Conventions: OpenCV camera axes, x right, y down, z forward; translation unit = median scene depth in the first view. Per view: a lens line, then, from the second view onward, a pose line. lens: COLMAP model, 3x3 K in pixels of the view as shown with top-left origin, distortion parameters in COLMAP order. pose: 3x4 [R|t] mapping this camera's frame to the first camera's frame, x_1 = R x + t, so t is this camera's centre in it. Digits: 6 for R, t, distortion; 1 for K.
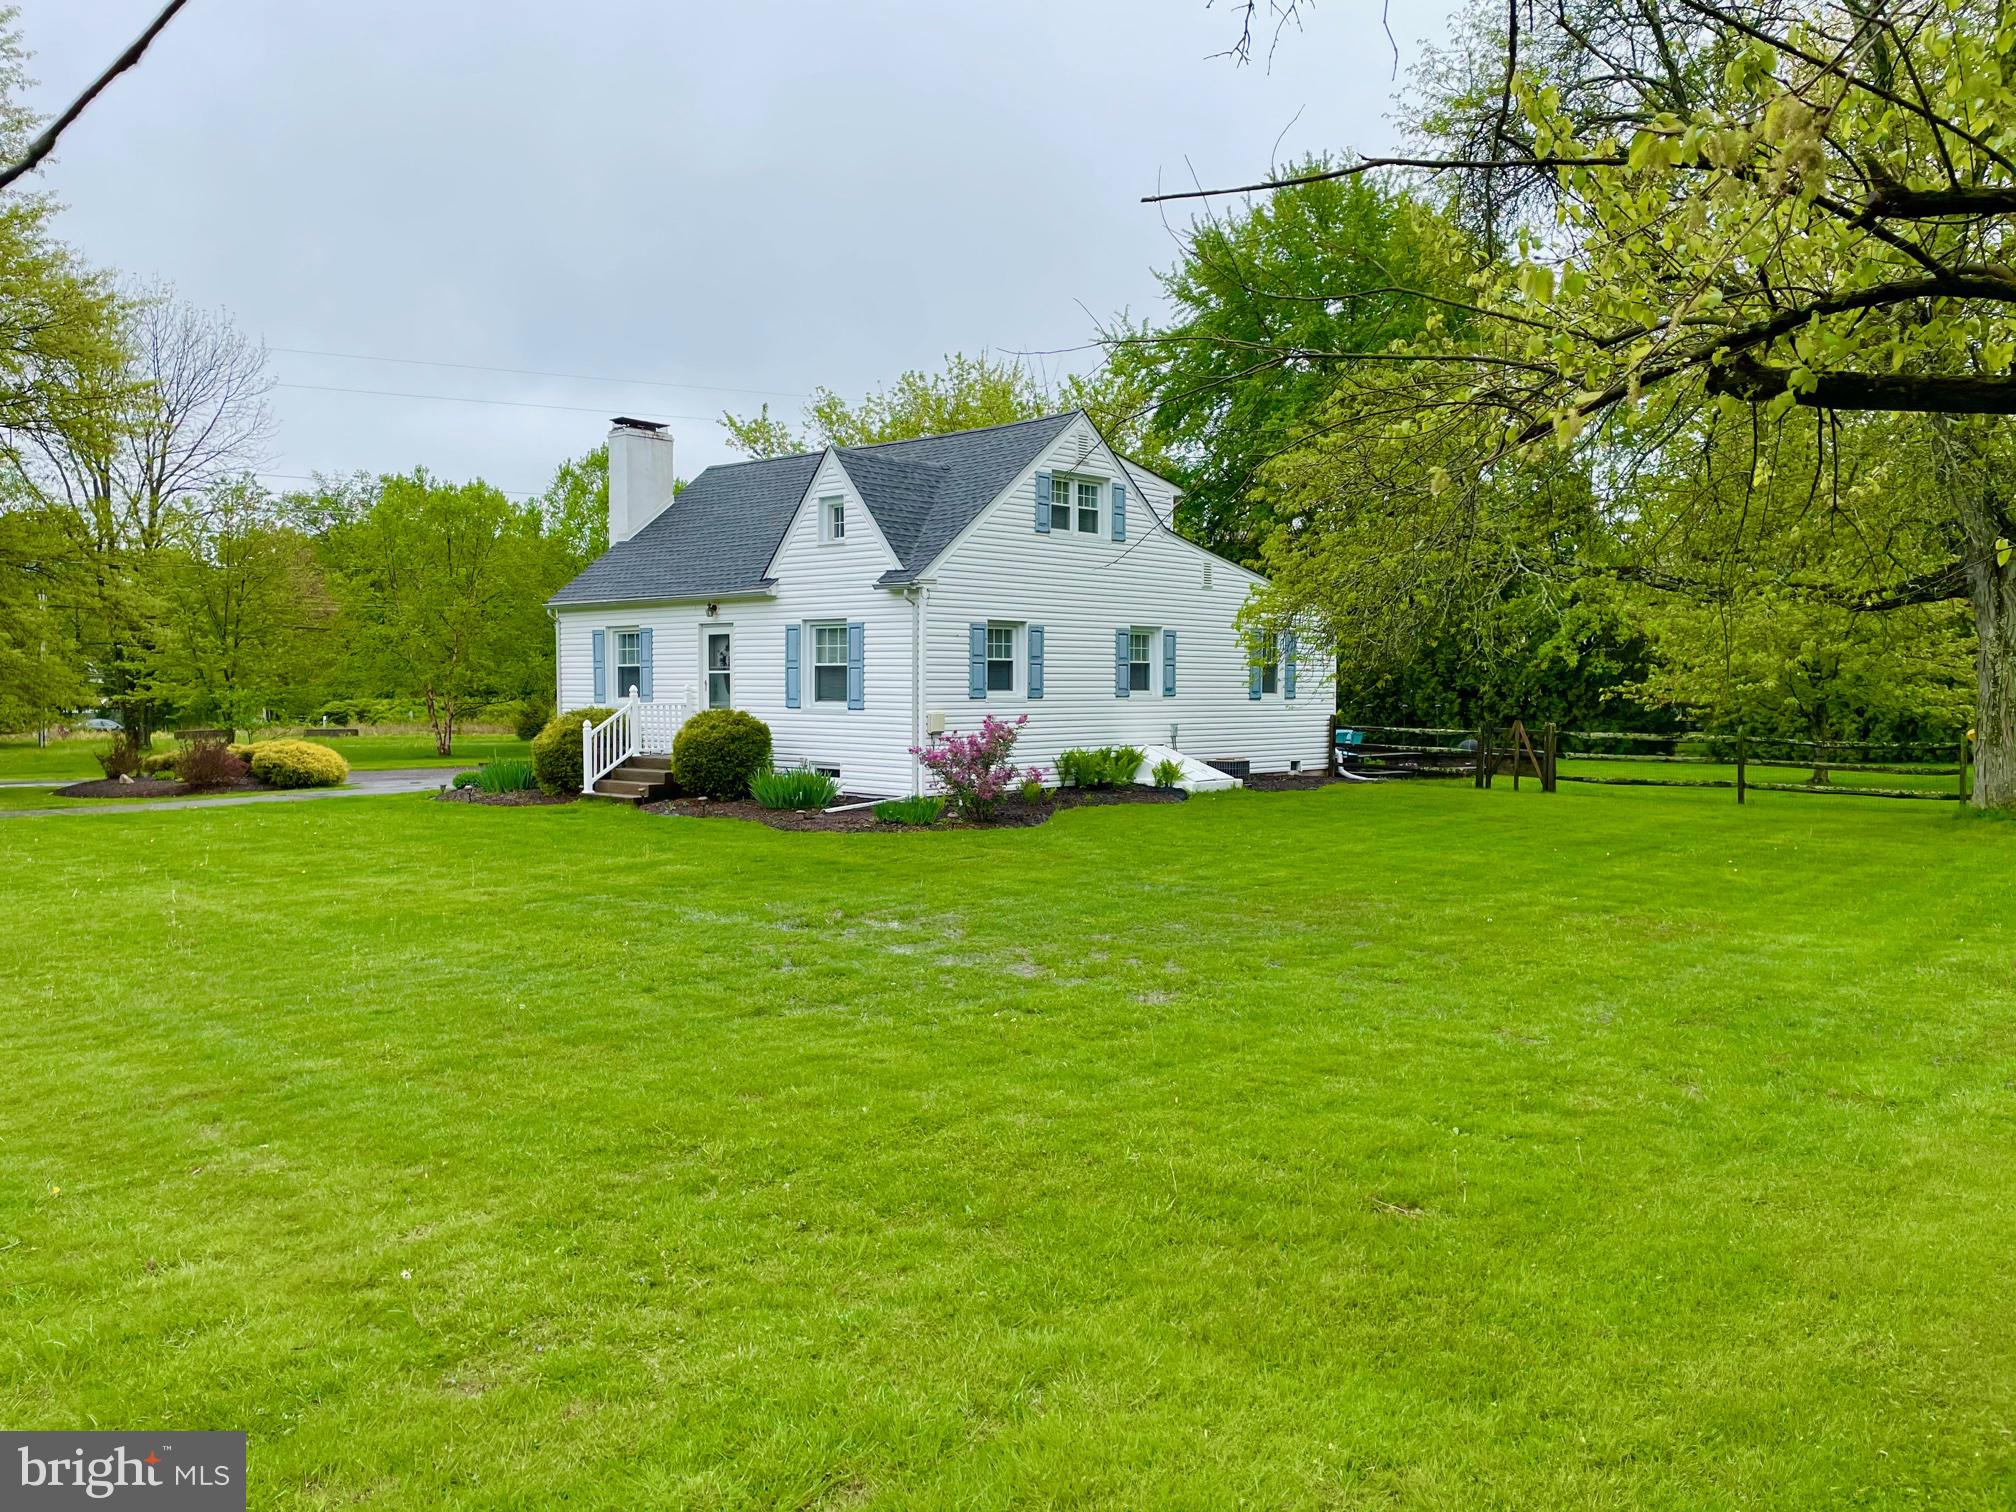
lens RADIAL K [[1494.8, 0, 984.6], [0, 1494.8, 713.8], [0, 0, 1]] dist [0.116742, -0.153471]
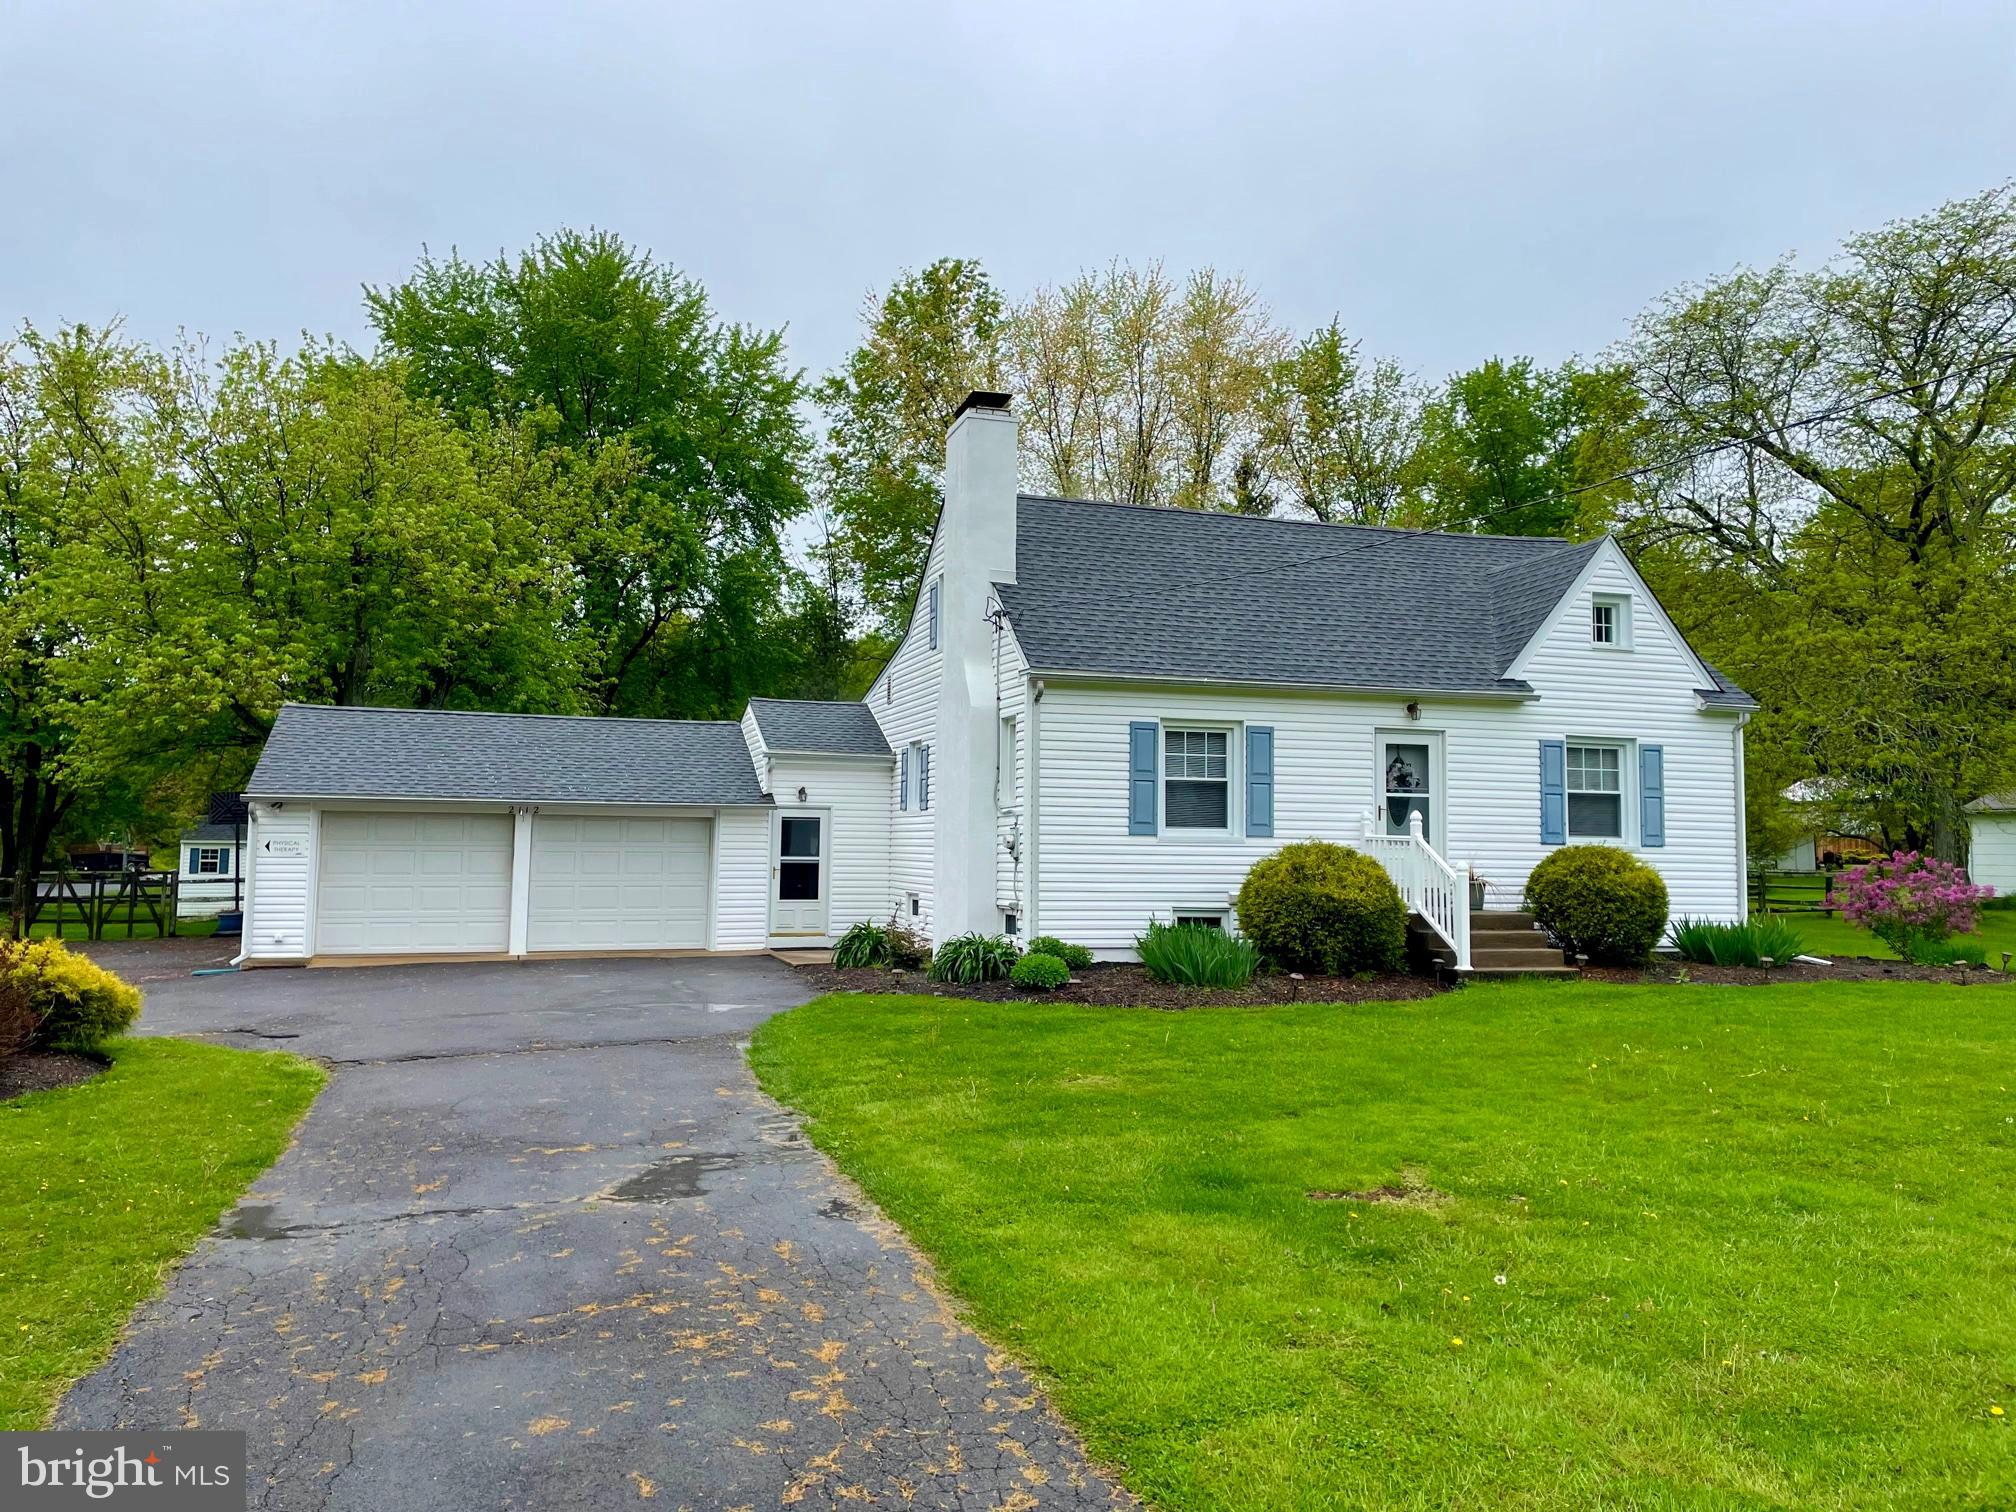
lens RADIAL K [[1494.8, 0, 984.6], [0, 1494.8, 713.8], [0, 0, 1]] dist [0.116742, -0.153471]
pose [[0.489088, 0.078748, 0.868673, -0.929187], [0.006626, 0.995552, -0.093980, 0.000557], [-0.872209, 0.051720, 0.486391, 0.821030]]
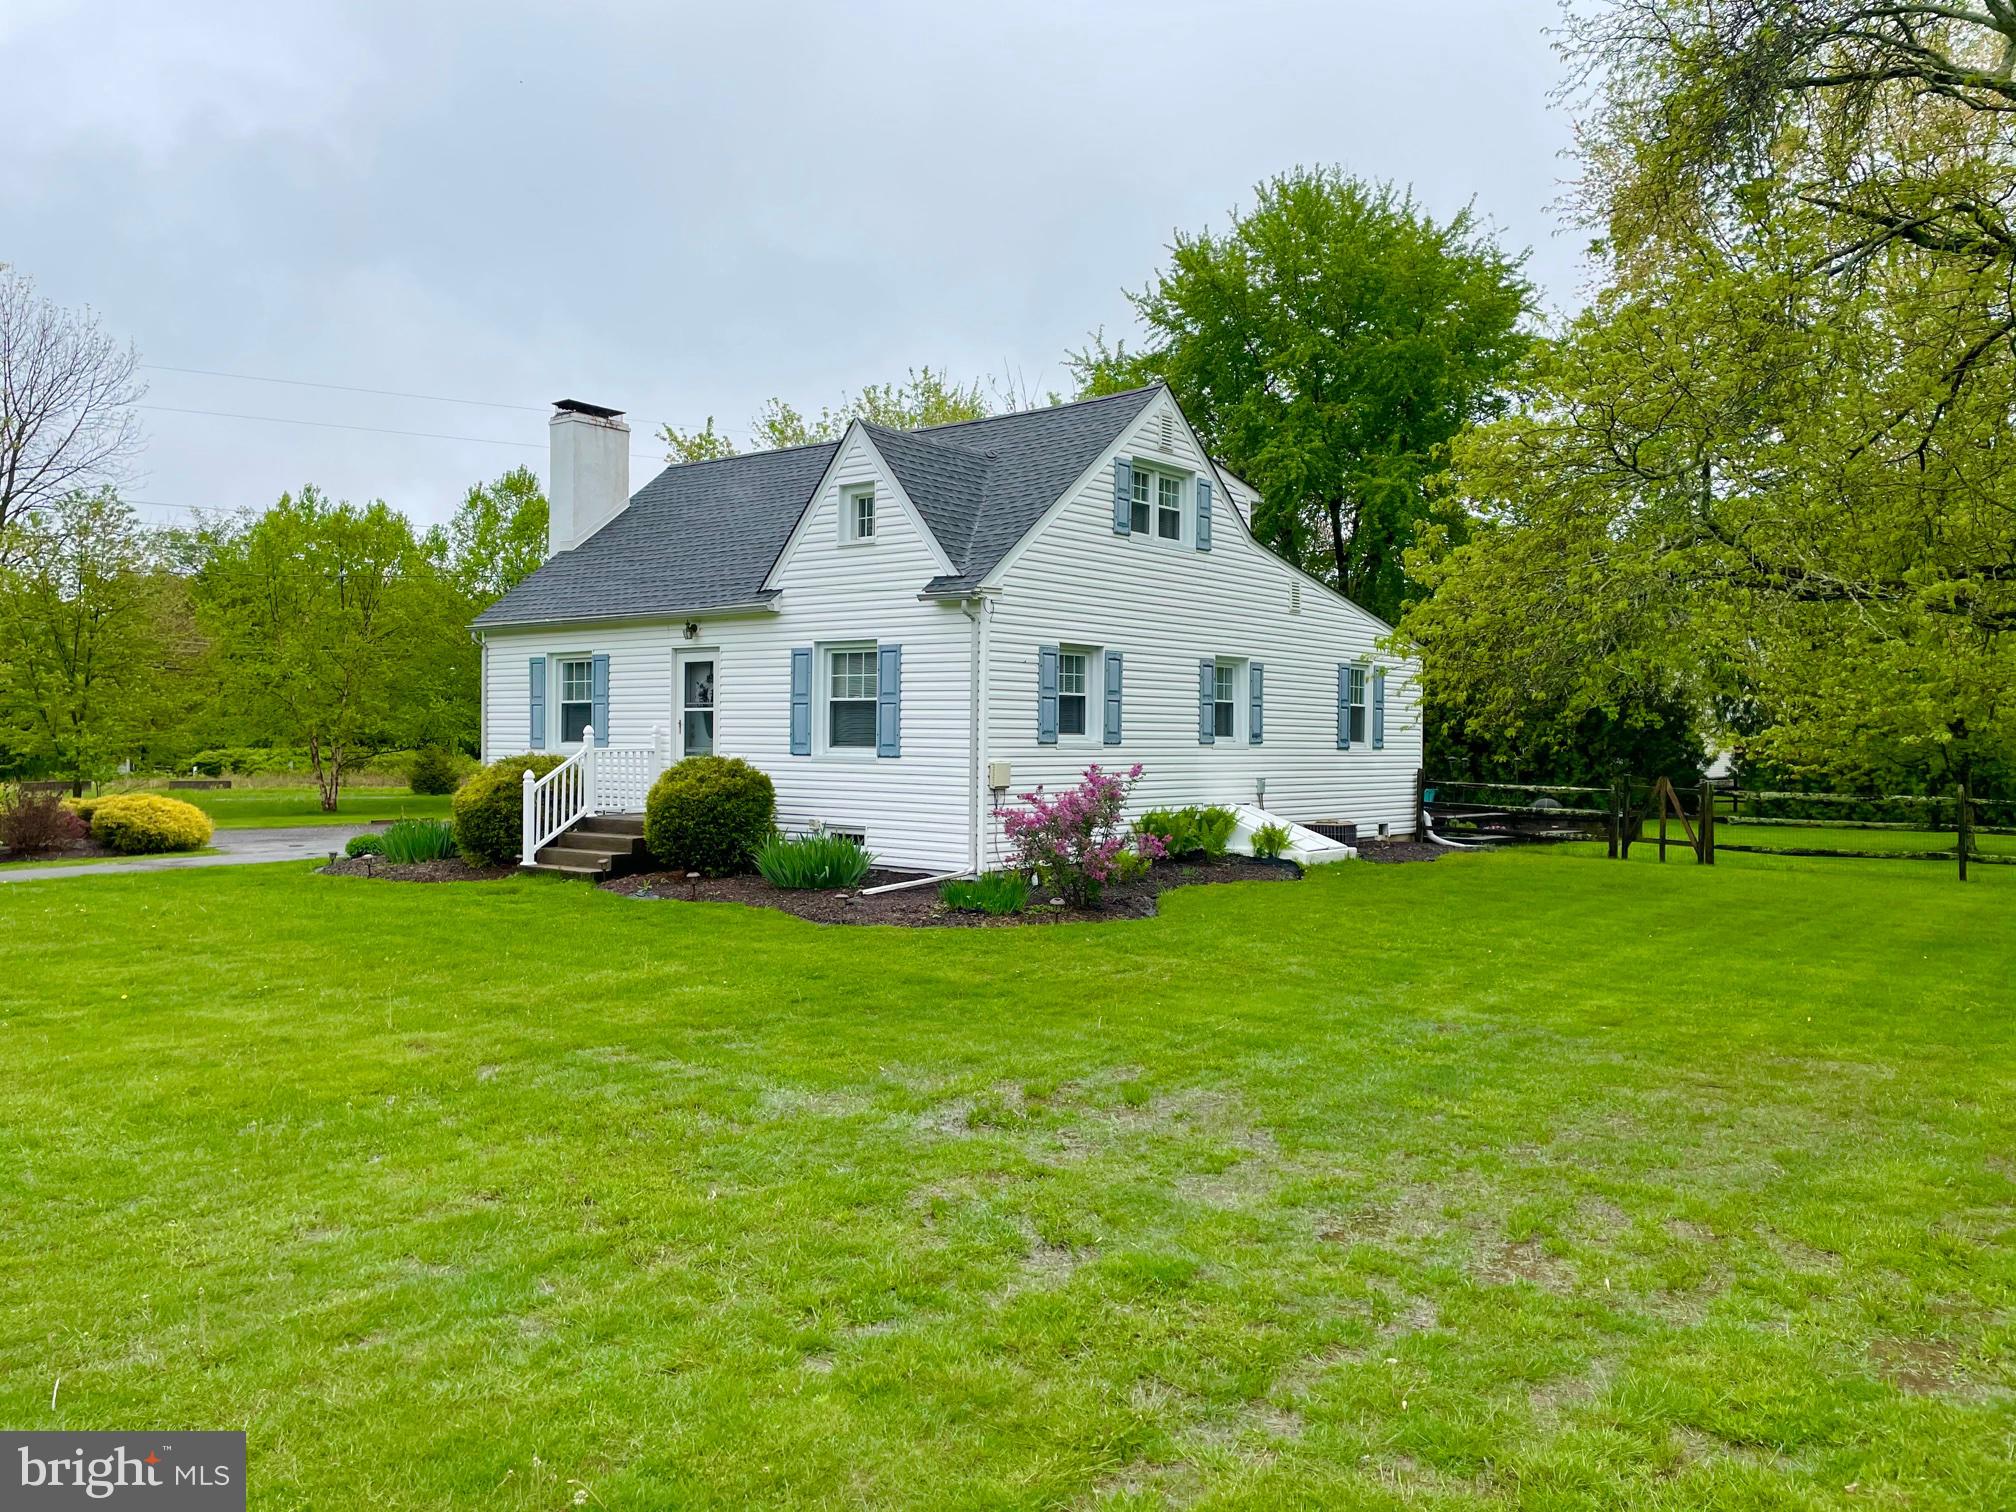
lens RADIAL K [[1494.8, 0, 984.6], [0, 1494.8, 713.8], [0, 0, 1]] dist [0.116742, -0.153471]
pose [[0.997835, 0.007538, 0.065339, -0.078981], [-0.005177, 0.999330, -0.036235, 0.002162], [-0.065569, 0.035818, 0.997205, 0.205525]]
